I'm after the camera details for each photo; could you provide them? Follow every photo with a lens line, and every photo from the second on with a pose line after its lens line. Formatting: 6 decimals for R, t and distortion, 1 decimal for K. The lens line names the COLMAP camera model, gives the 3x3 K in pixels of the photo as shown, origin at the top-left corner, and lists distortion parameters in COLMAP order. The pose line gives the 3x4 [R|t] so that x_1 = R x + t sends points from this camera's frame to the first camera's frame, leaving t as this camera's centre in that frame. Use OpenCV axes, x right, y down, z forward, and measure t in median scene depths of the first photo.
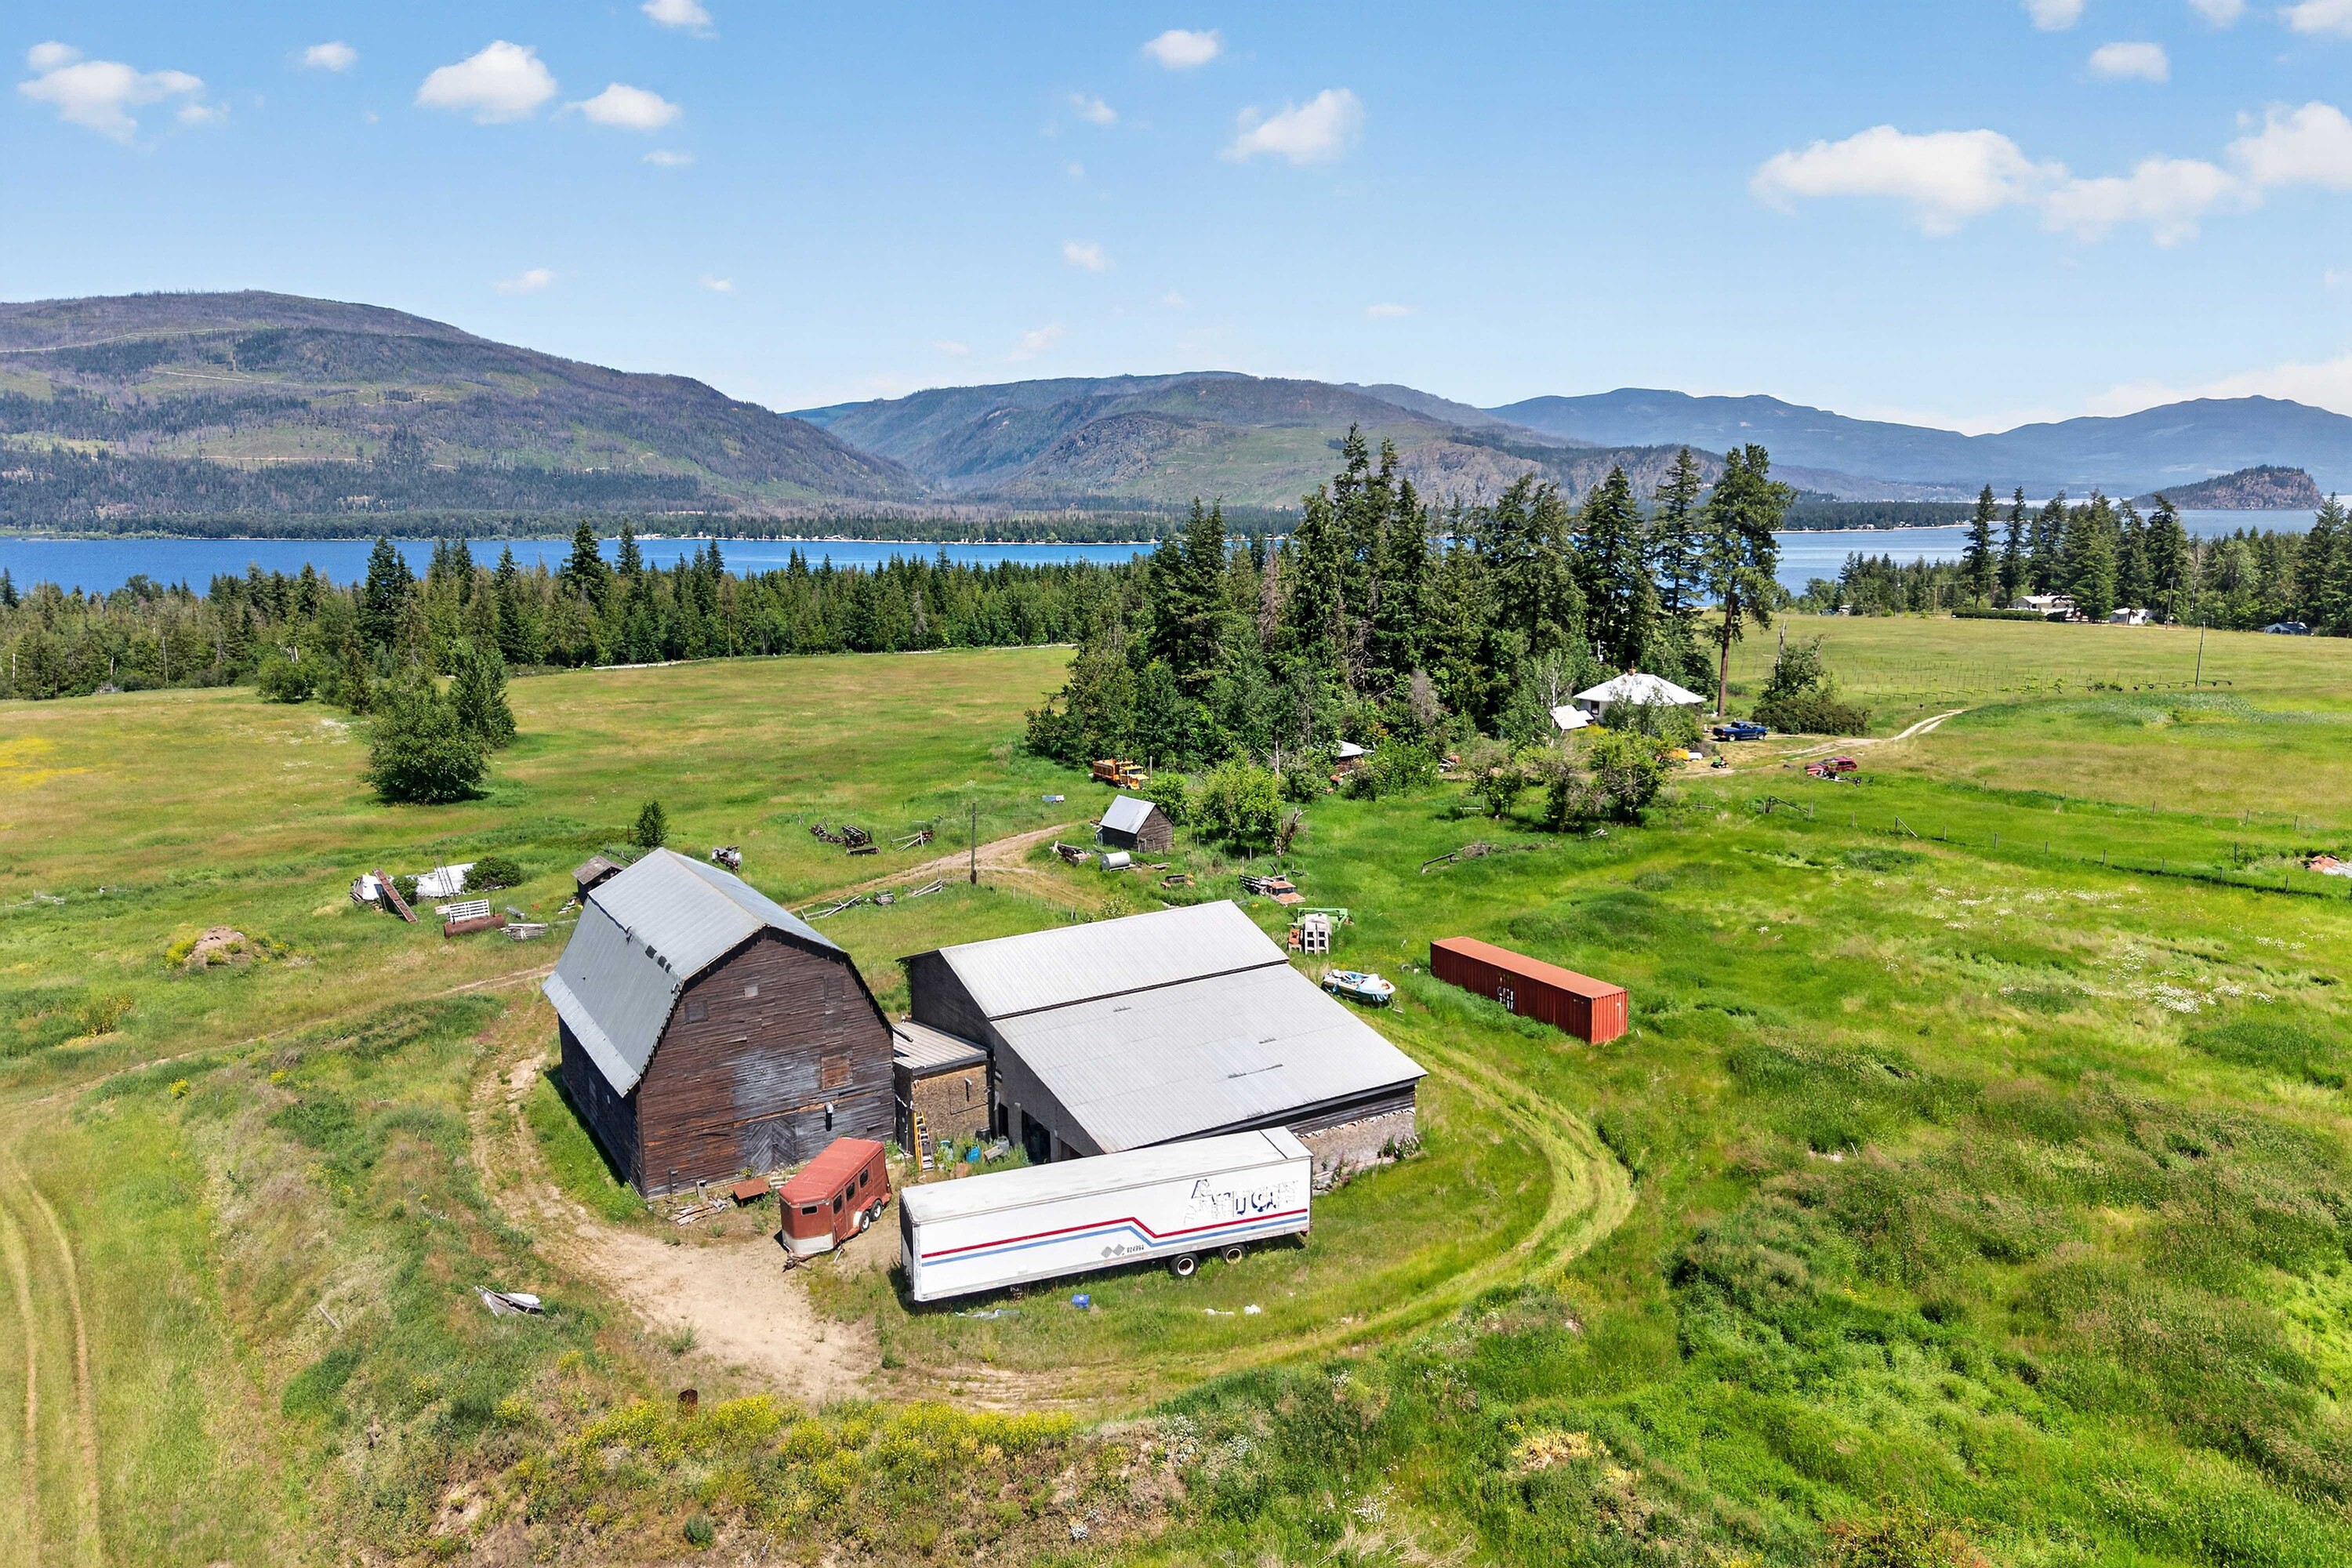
lens RADIAL K [[1557.1, 0, 1176.0], [0, 1557.1, 784.0], [0, 0, 1]] dist [0.097027, -0.098793]
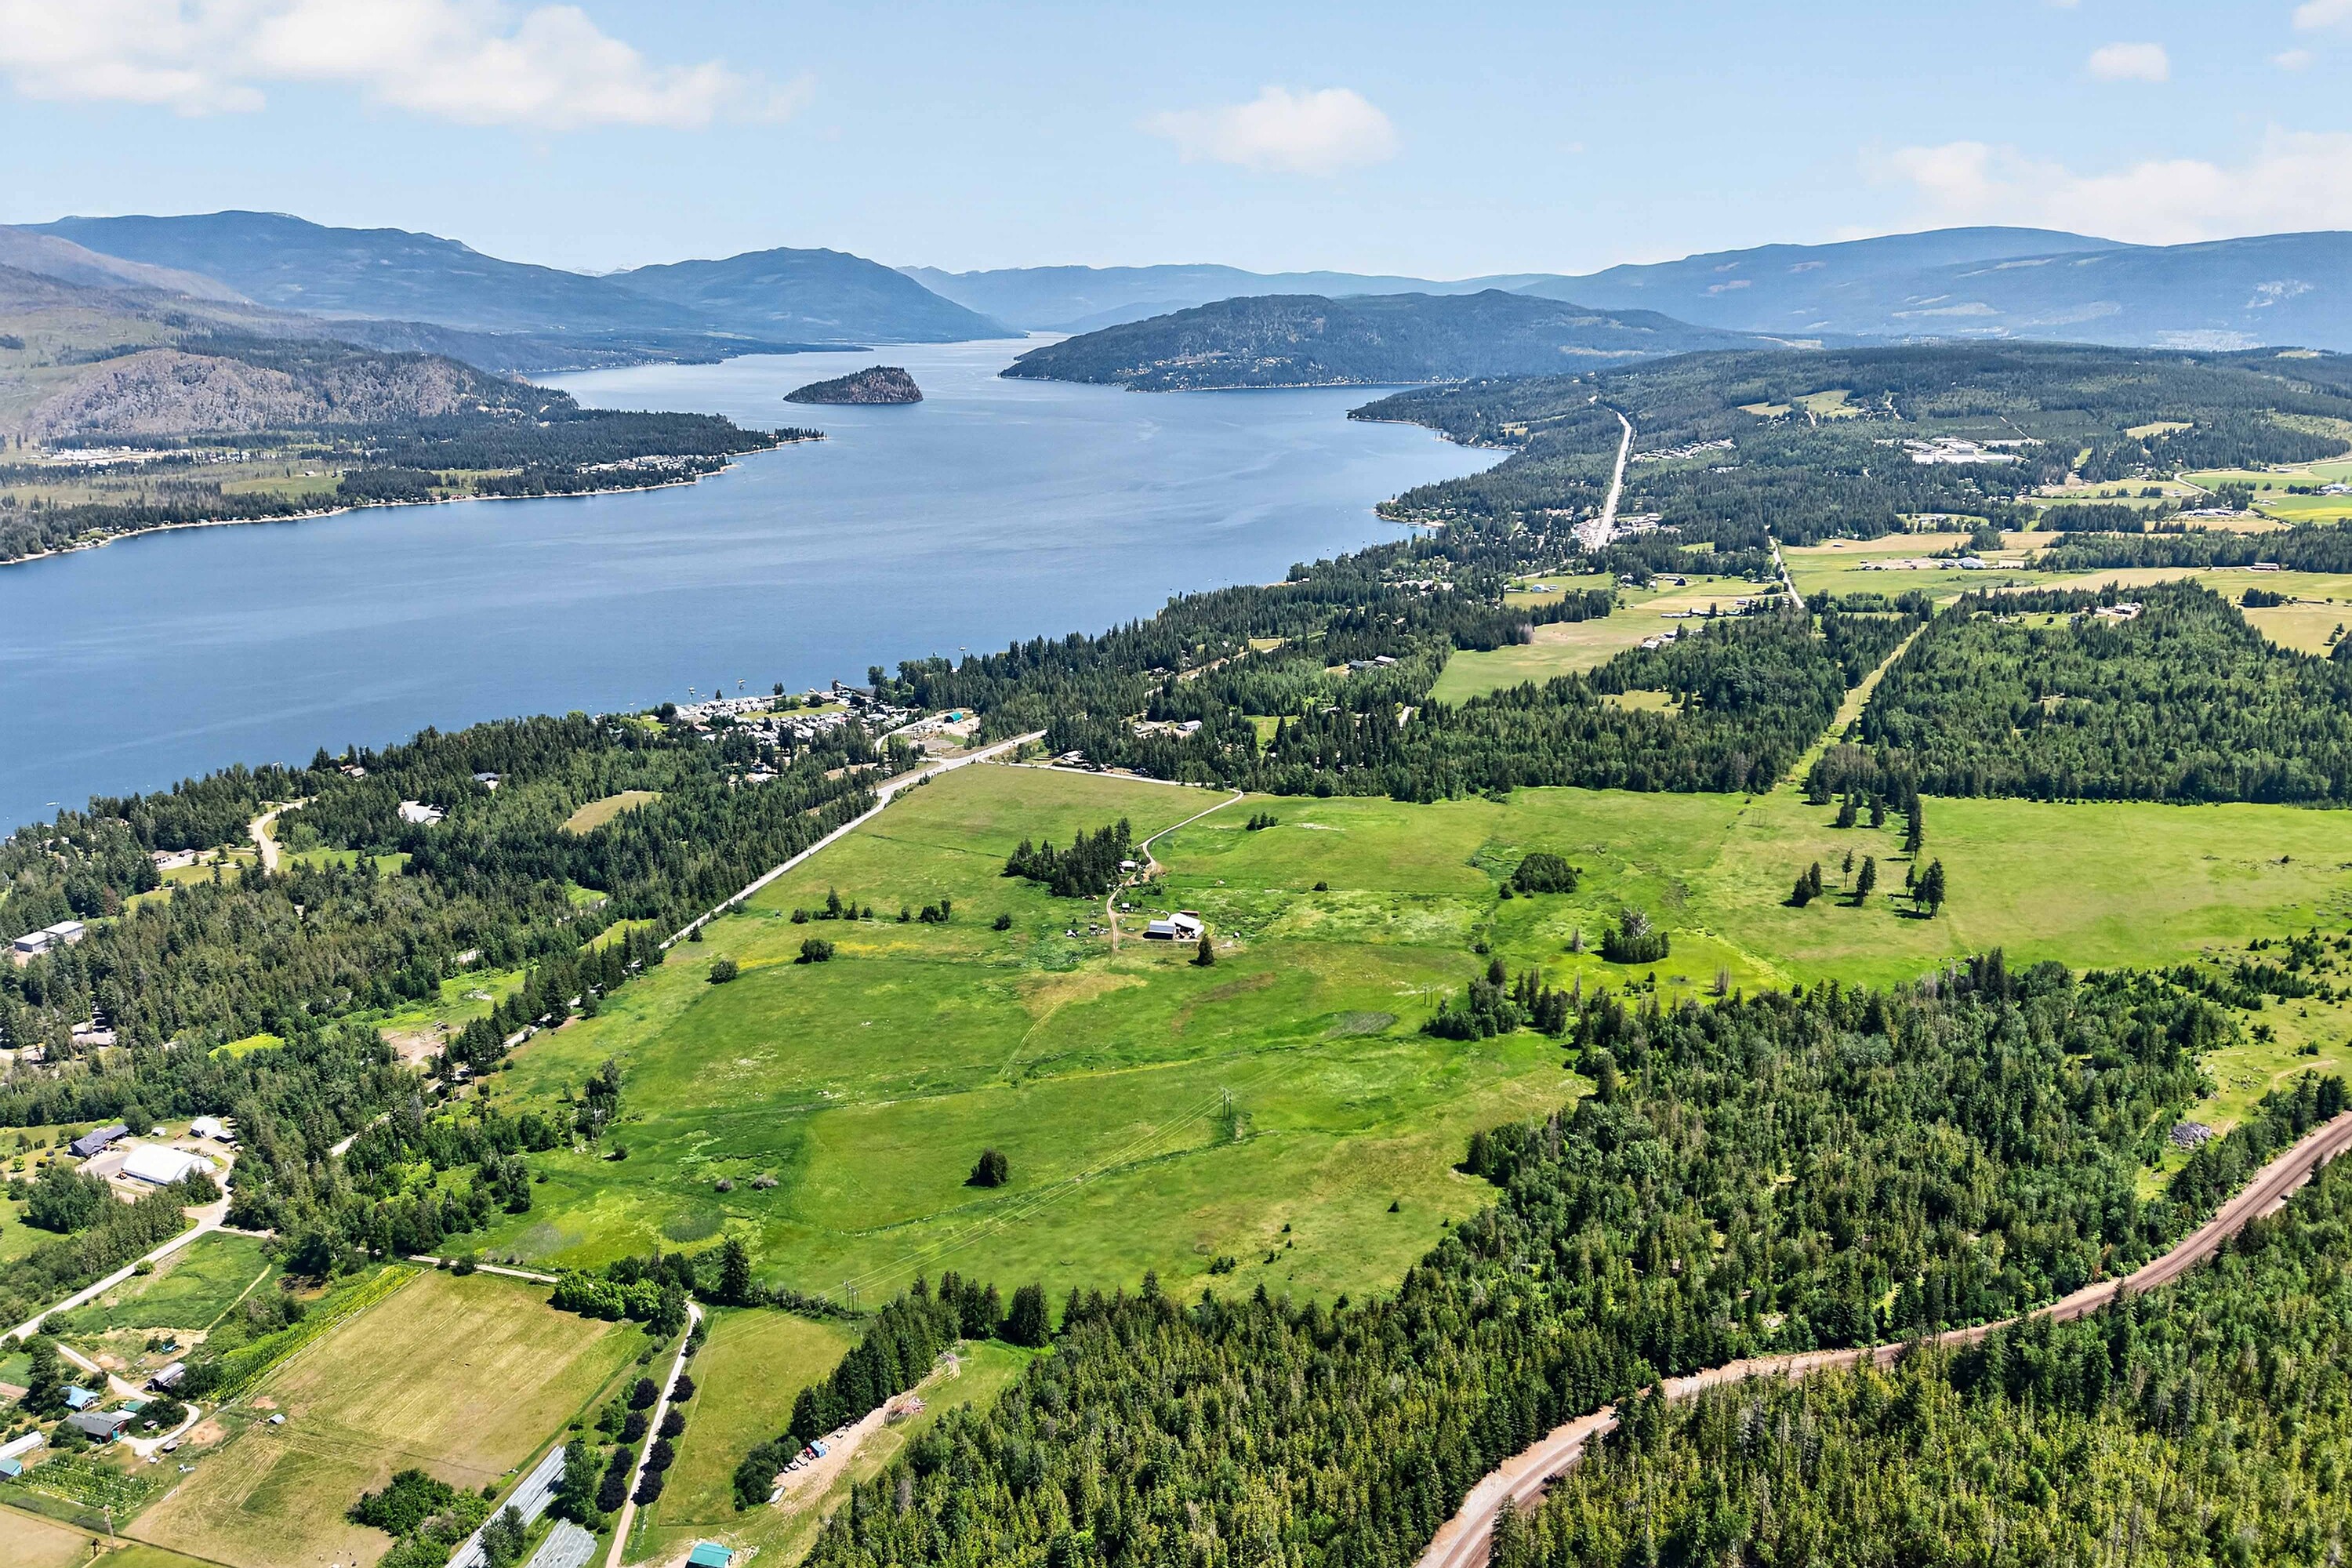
lens RADIAL K [[1544.3, 0, 1176.0], [0, 1544.3, 784.0], [0, 0, 1]] dist [0.204406, -0.273629]
pose [[0.697289, -0.199920, 0.688346, -0.123649], [0.124519, 0.979501, 0.158344, -0.042090], [-0.705892, -0.024699, 0.707889, -0.113836]]
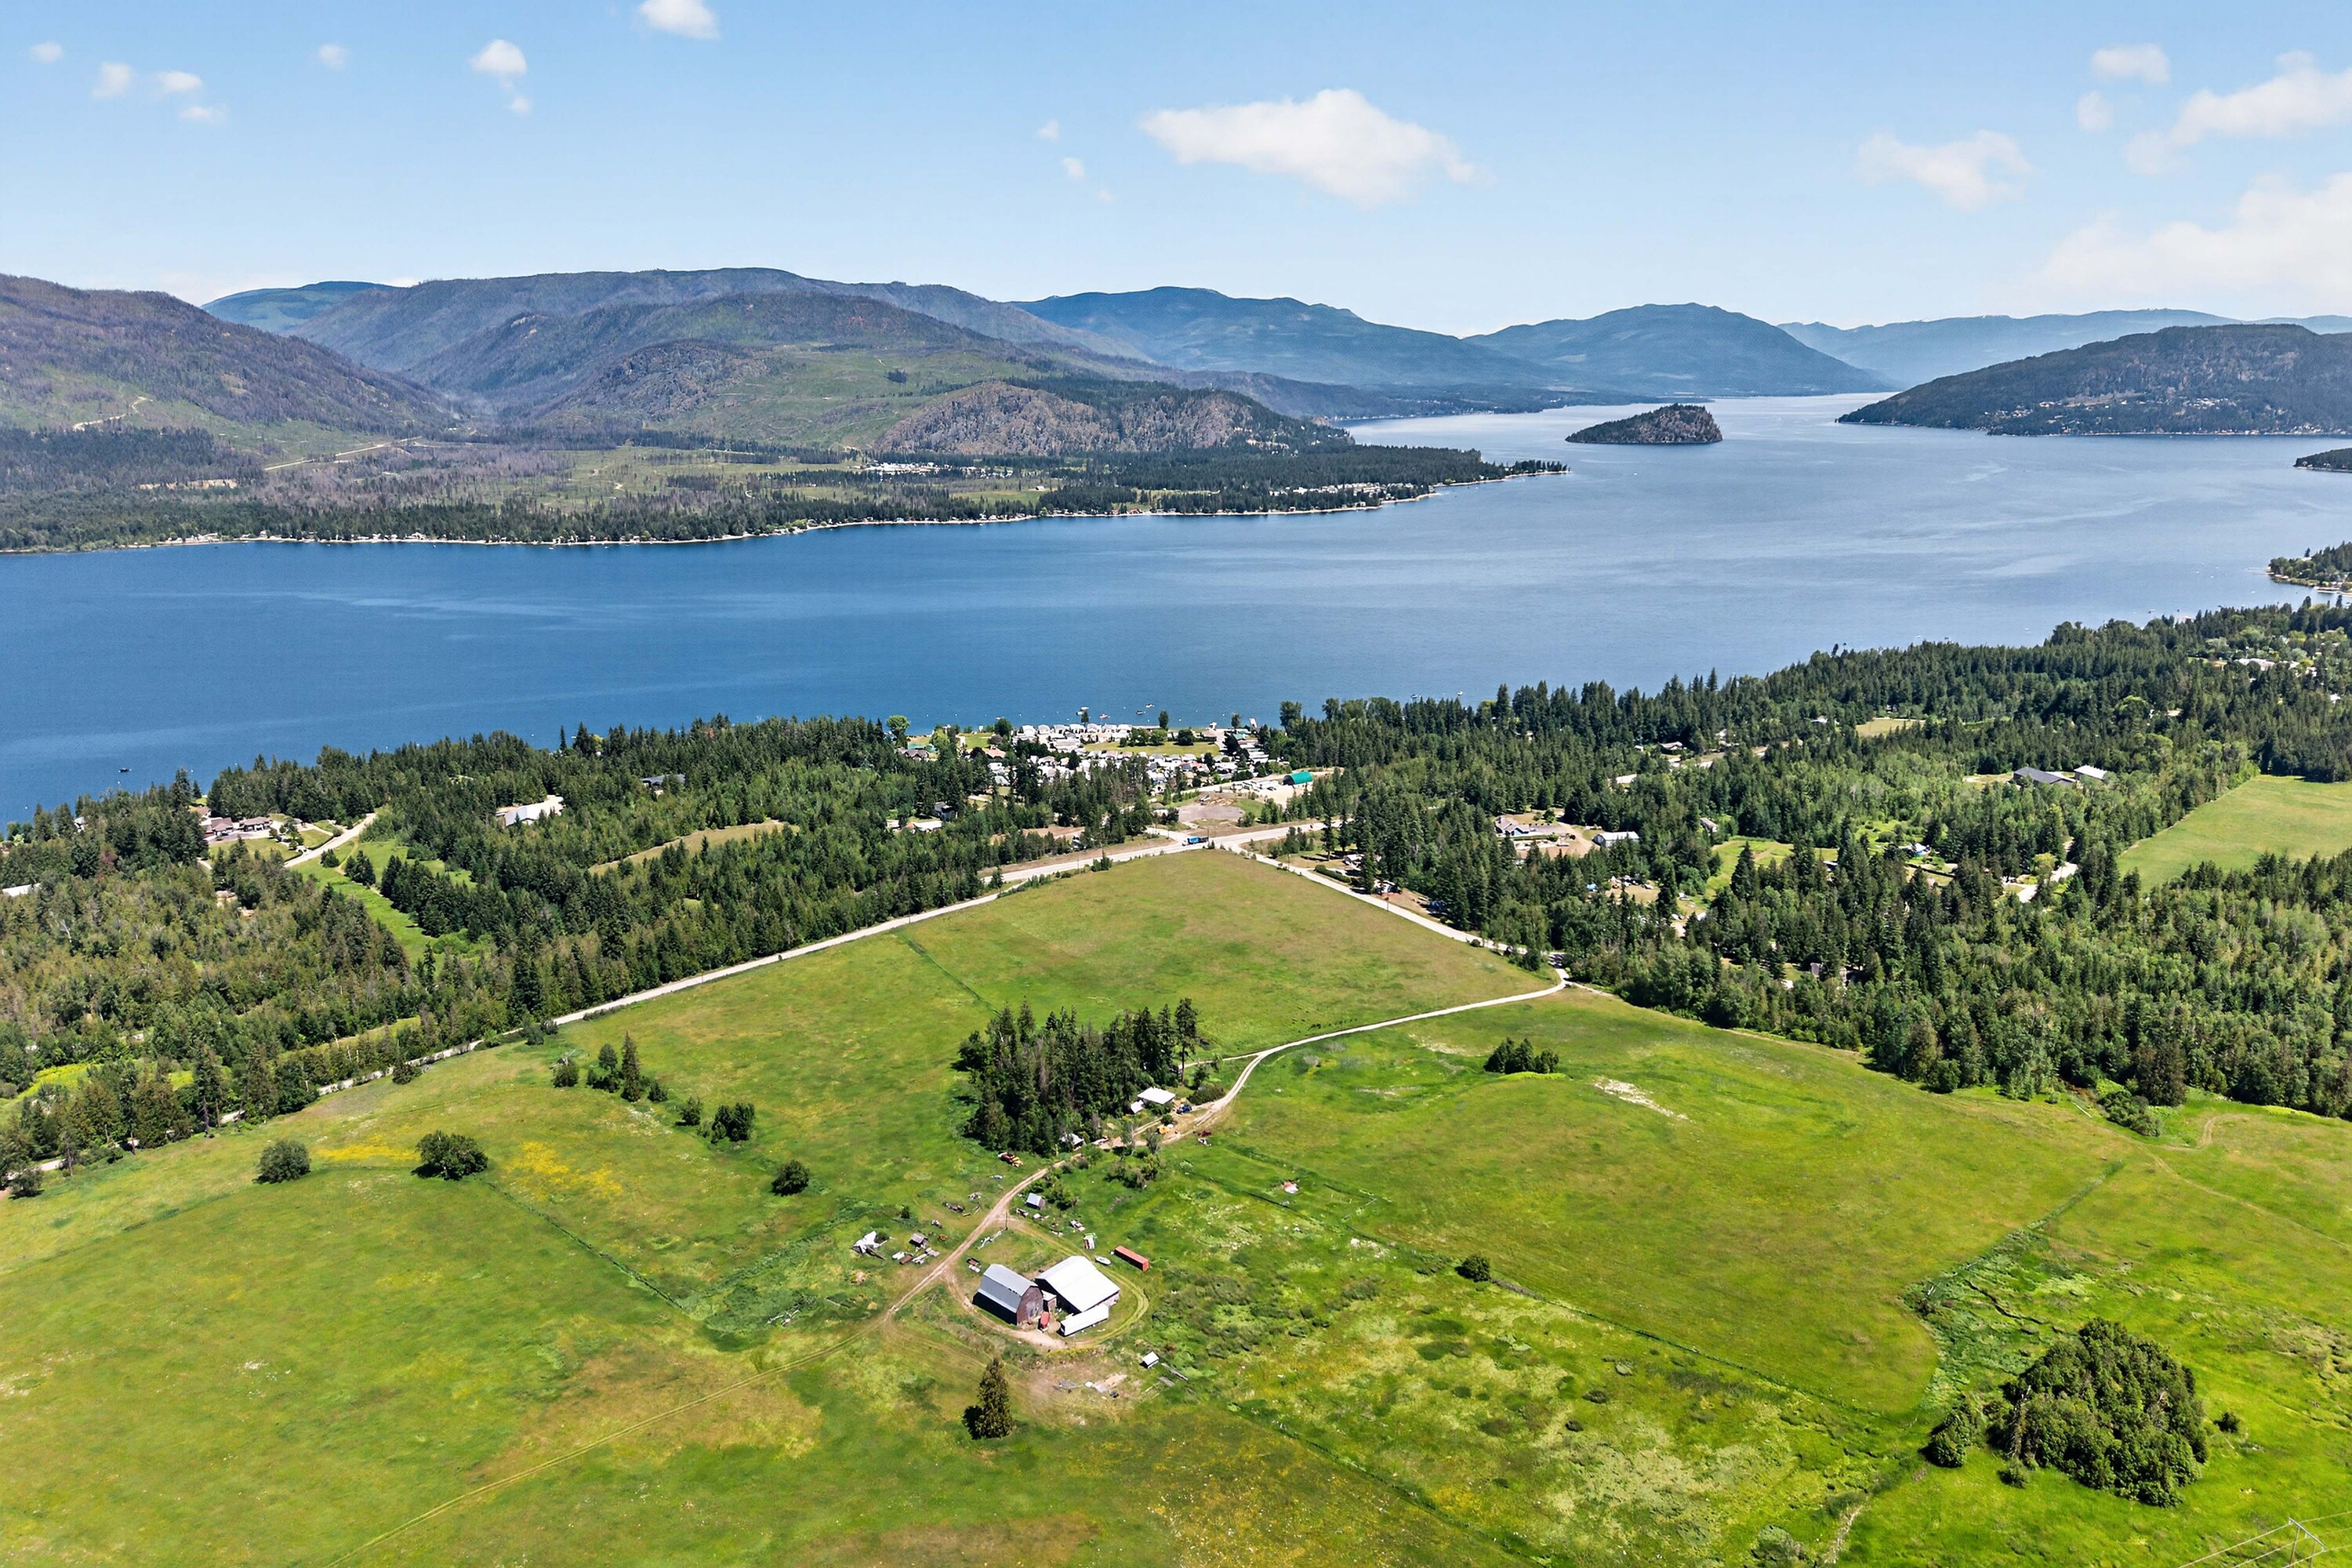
lens RADIAL K [[1557.1, 0, 1176.0], [0, 1557.1, 784.0], [0, 0, 1]] dist [0.097027, -0.098793]
pose [[0.961686, -0.063602, 0.266673, -0.014523], [0.044219, 0.995966, 0.078077, -0.028431], [-0.270563, -0.063294, 0.960619, -0.061969]]
